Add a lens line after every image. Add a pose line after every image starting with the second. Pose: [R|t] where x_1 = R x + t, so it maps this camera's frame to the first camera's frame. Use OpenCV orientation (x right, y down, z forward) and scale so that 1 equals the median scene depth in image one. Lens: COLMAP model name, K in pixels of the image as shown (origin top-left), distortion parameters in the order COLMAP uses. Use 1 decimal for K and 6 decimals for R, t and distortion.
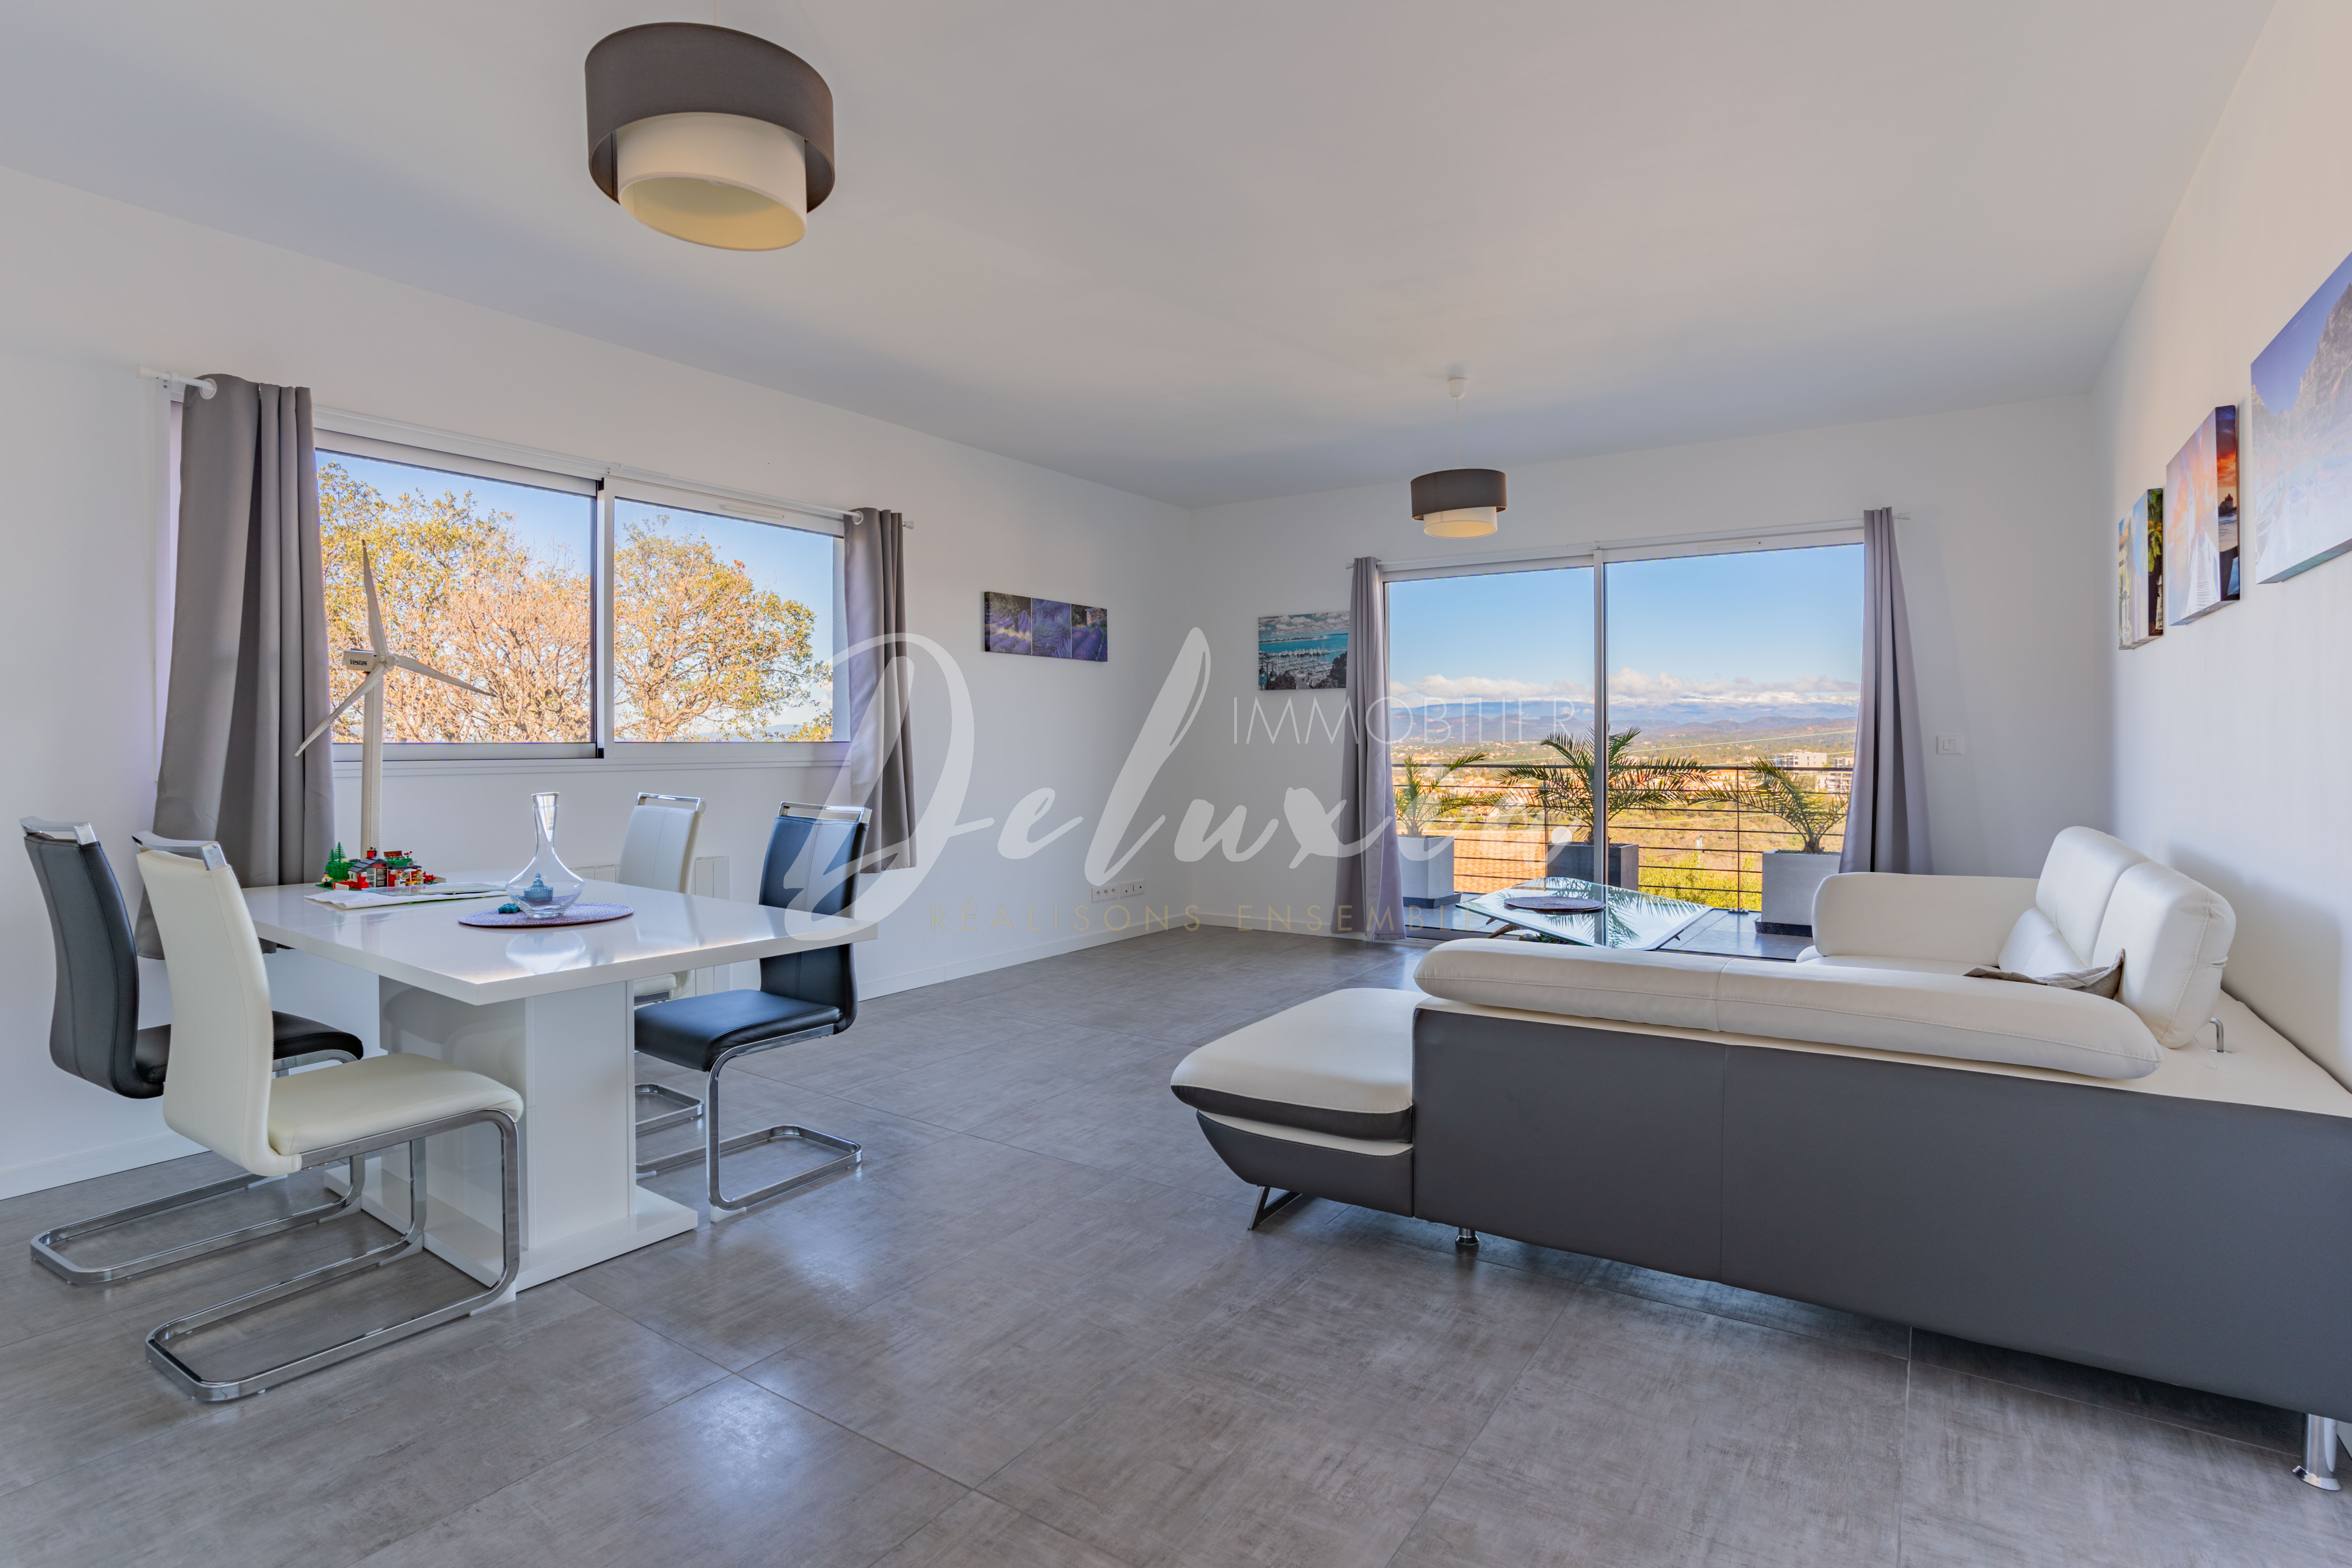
lens RADIAL K [[1195.1, 0, 1177.0], [0, 1195.1, 736.3], [0, 0, 1]] dist [-0.000011, -0.000032]
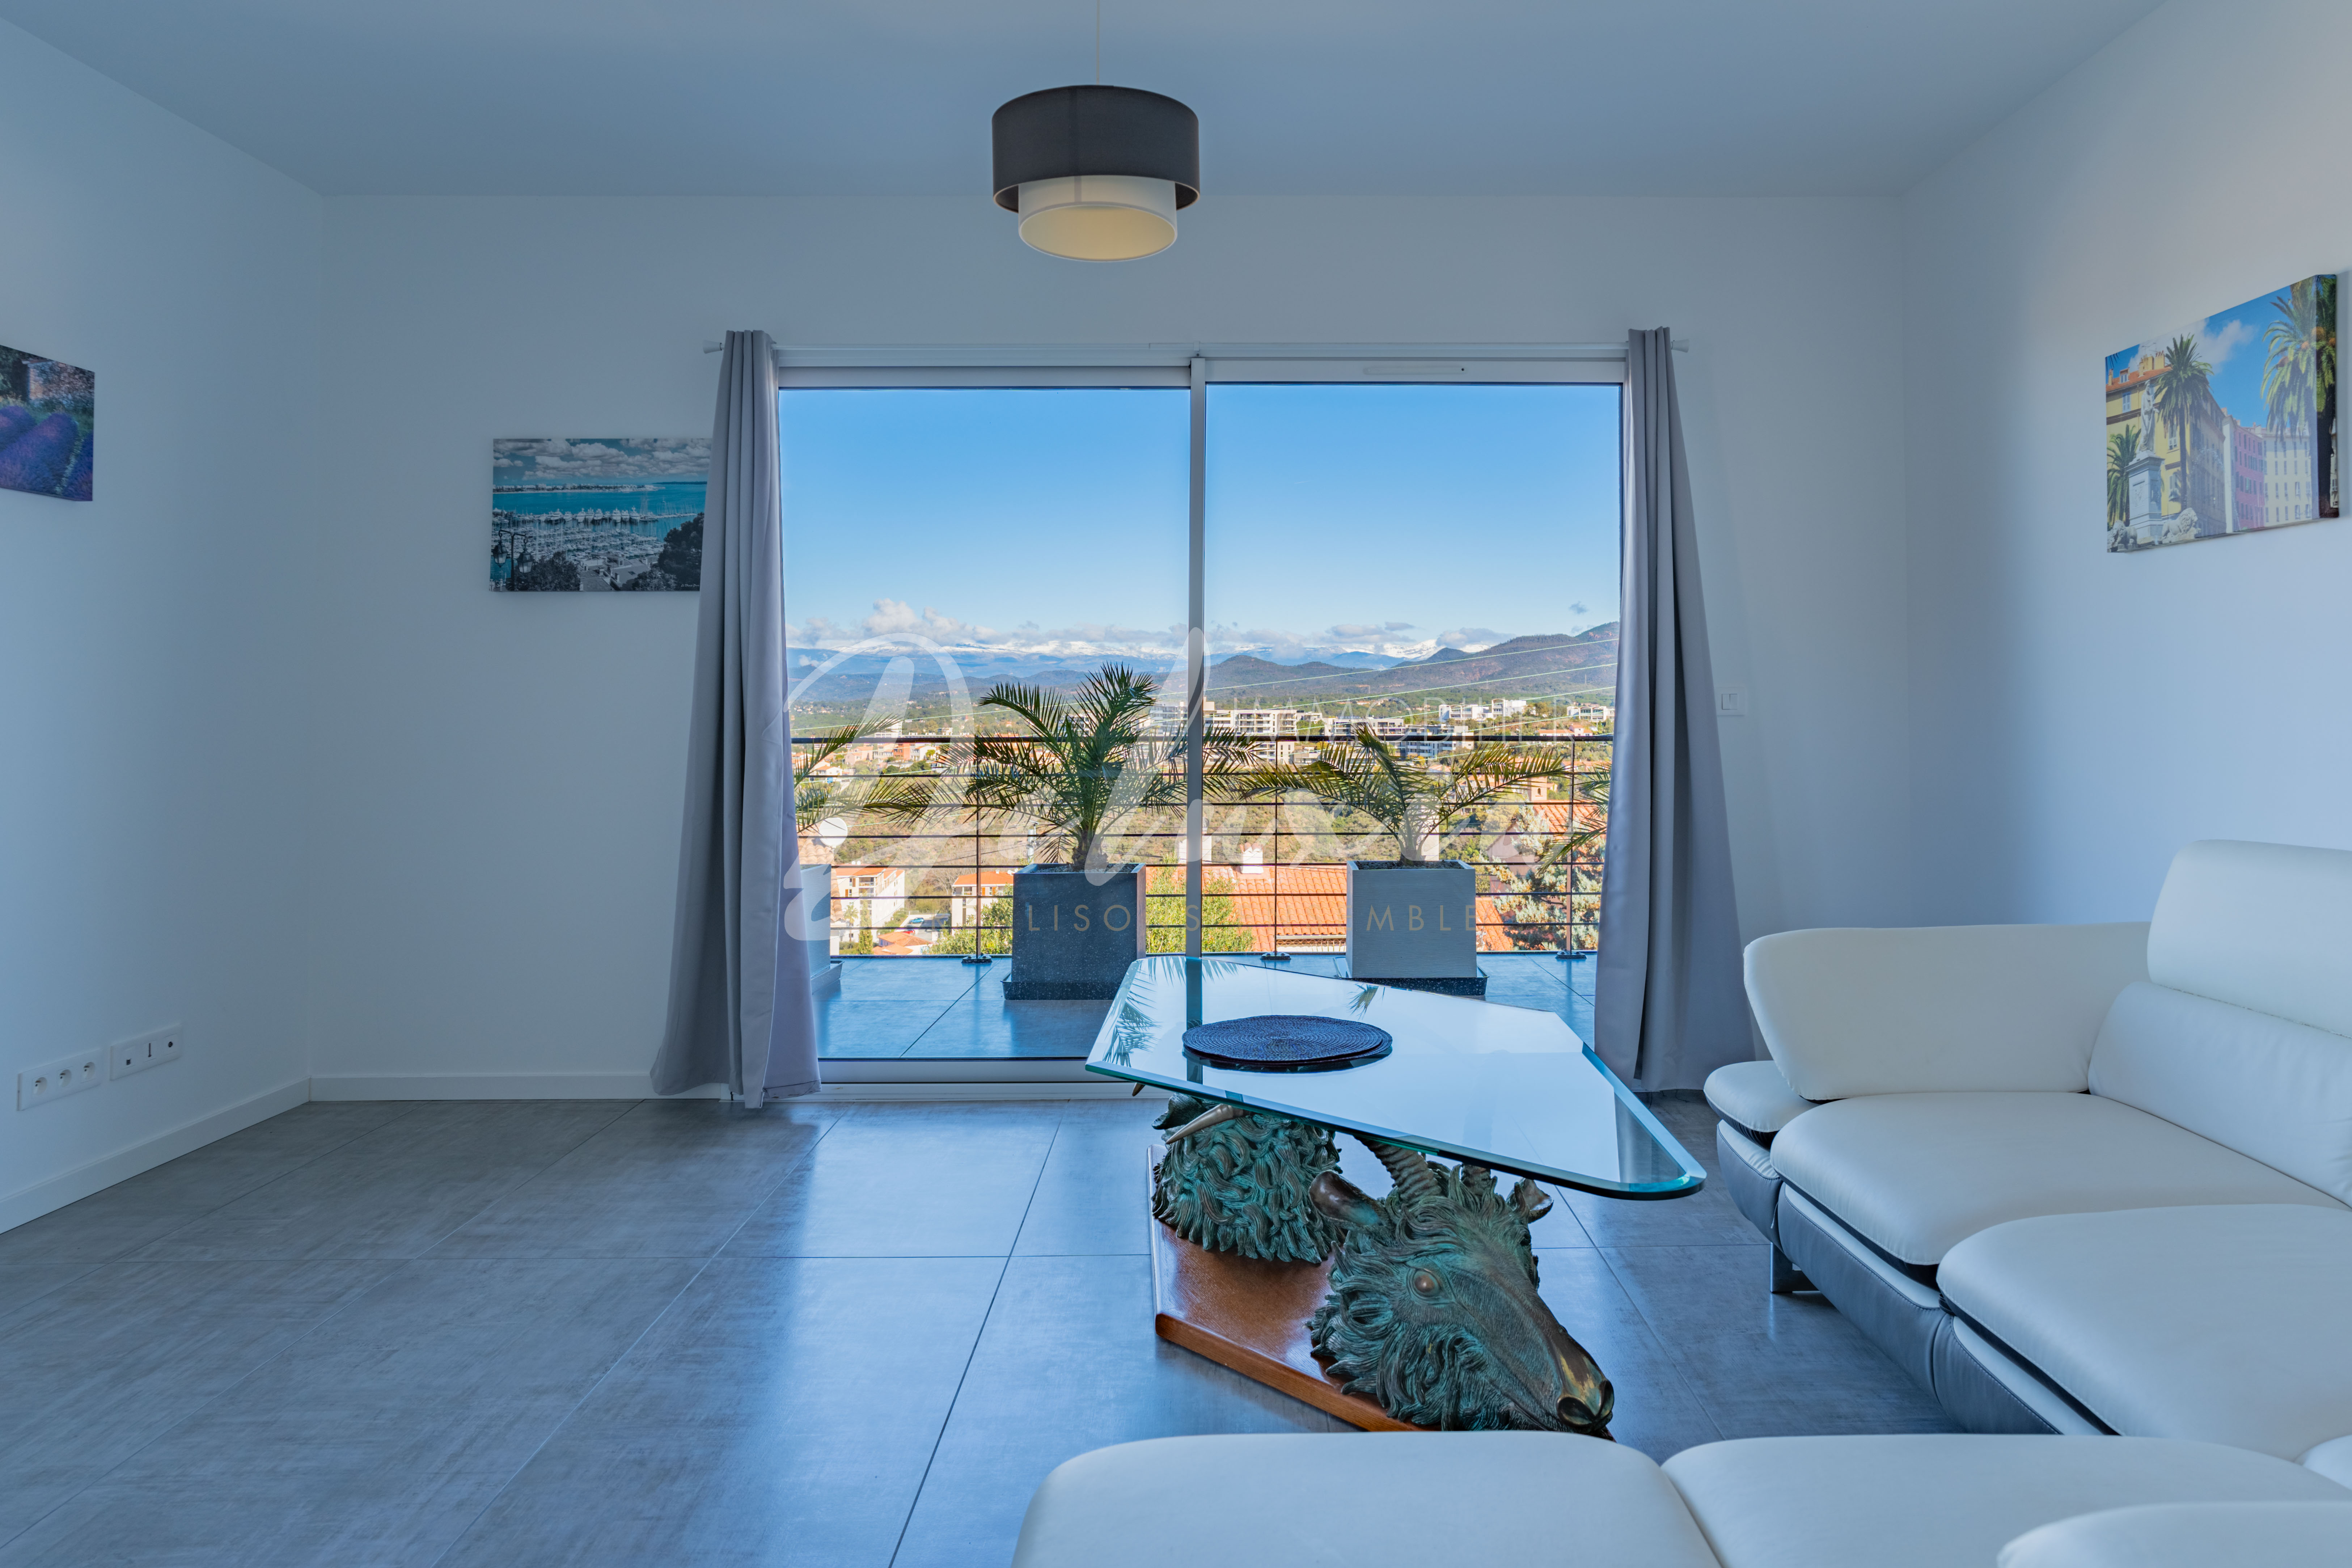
lens RADIAL K [[1411.2, 0, 1178.2], [0, 1411.2, 636.7], [0, 0, 1]] dist [0.004681, 0.004665]
pose [[0.817290, 0.024406, 0.575709, -0.033099], [-0.001064, 0.999165, -0.040848, 0.002581], [-0.576225, 0.032772, 0.816634, 0.402279]]
